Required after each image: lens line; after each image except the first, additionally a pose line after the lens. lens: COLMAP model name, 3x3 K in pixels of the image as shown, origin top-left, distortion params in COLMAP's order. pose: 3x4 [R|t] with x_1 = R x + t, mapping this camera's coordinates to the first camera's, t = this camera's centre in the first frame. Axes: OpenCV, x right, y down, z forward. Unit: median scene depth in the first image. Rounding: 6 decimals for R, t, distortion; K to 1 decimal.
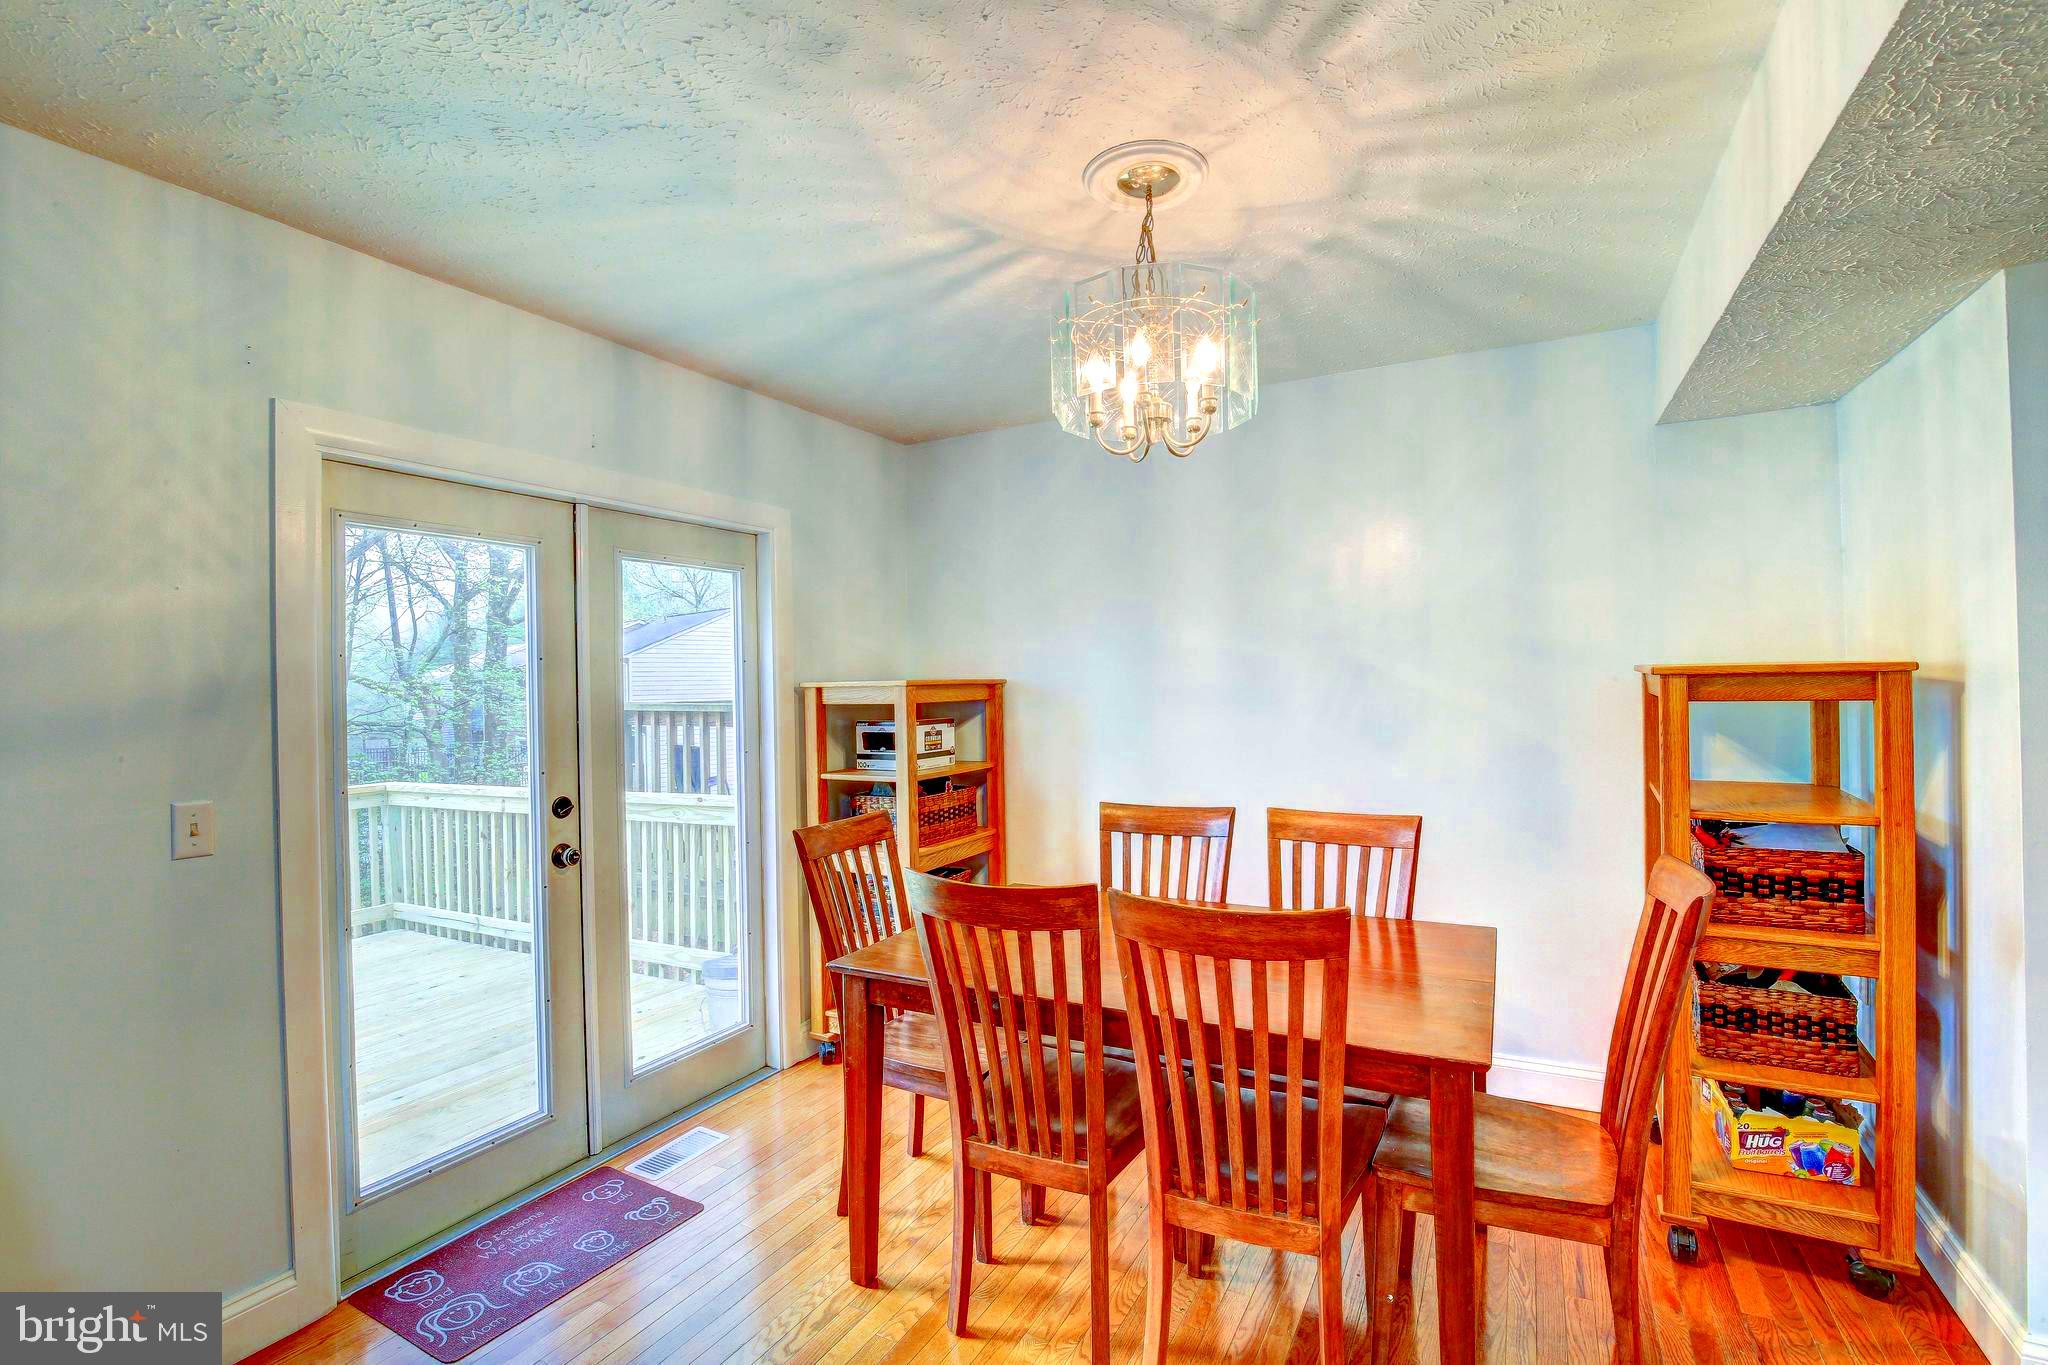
lens RADIAL K [[940.2, 0, 1029.8], [0, 940.2, 683.3], [0, 0, 1]] dist [-0.025128, 0.000257]
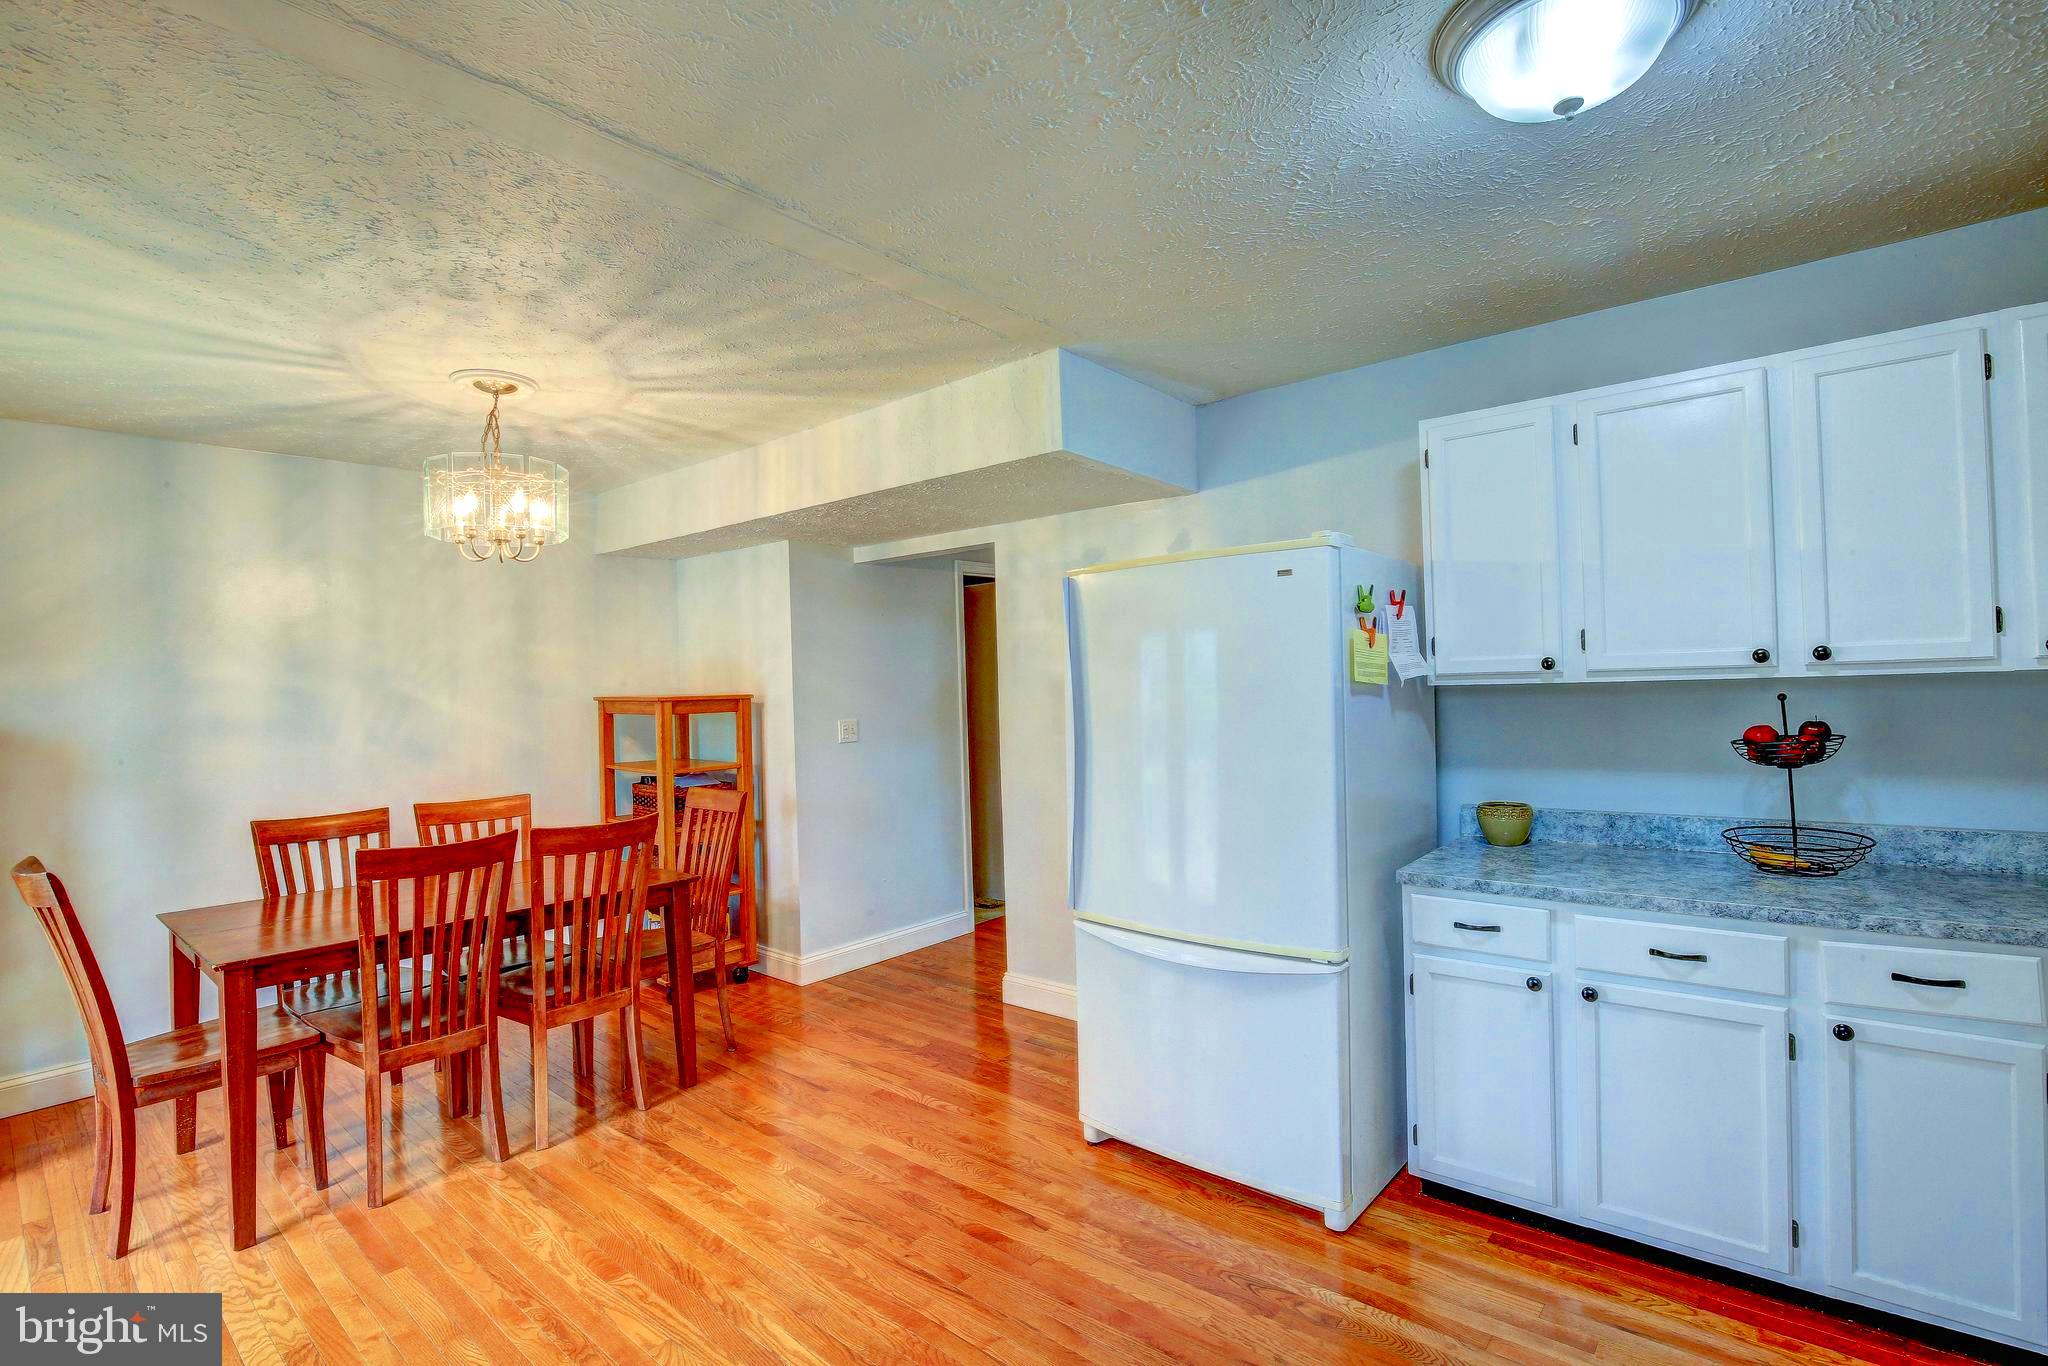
lens RADIAL K [[940.2, 0, 1030.3], [0, 940.2, 681.6], [0, 0, 1]] dist [-0.025128, 0.000257]
pose [[0.230950, 0.019642, 0.972767, -1.122848], [0.028022, 0.999247, -0.026830, 0.025678], [-0.972562, 0.033455, 0.230226, -0.208891]]
